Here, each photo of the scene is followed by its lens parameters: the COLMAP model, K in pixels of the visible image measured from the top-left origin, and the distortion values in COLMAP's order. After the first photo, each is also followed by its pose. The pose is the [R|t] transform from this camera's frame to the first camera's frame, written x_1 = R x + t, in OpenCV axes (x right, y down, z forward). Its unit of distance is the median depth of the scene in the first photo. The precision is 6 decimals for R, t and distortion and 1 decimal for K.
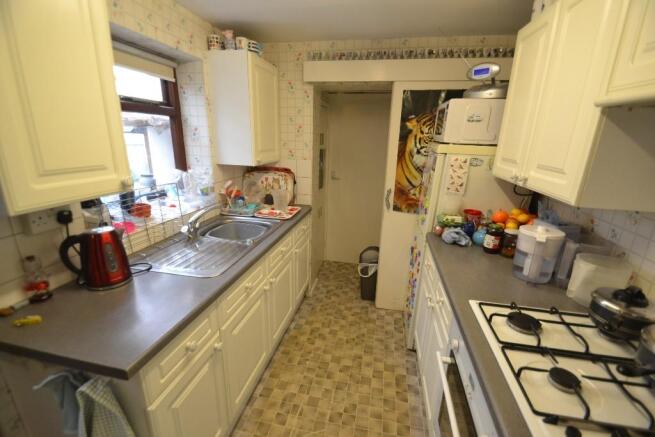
lens RADIAL K [[293.6, 0, 327.9], [0, 293.6, 231.1], [0, 0, 1]] dist [0.025920, -0.016695]
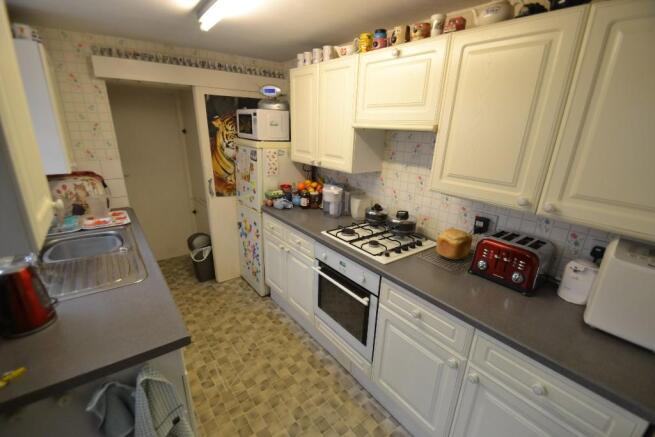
lens RADIAL K [[293.6, 0, 327.9], [0, 293.6, 231.1], [0, 0, 1]] dist [0.025920, -0.016695]
pose [[0.662439, -0.262191, 0.701734, -0.407069], [0.220595, 0.963489, 0.151748, -0.020282], [-0.715900, 0.054275, 0.696090, -0.155423]]
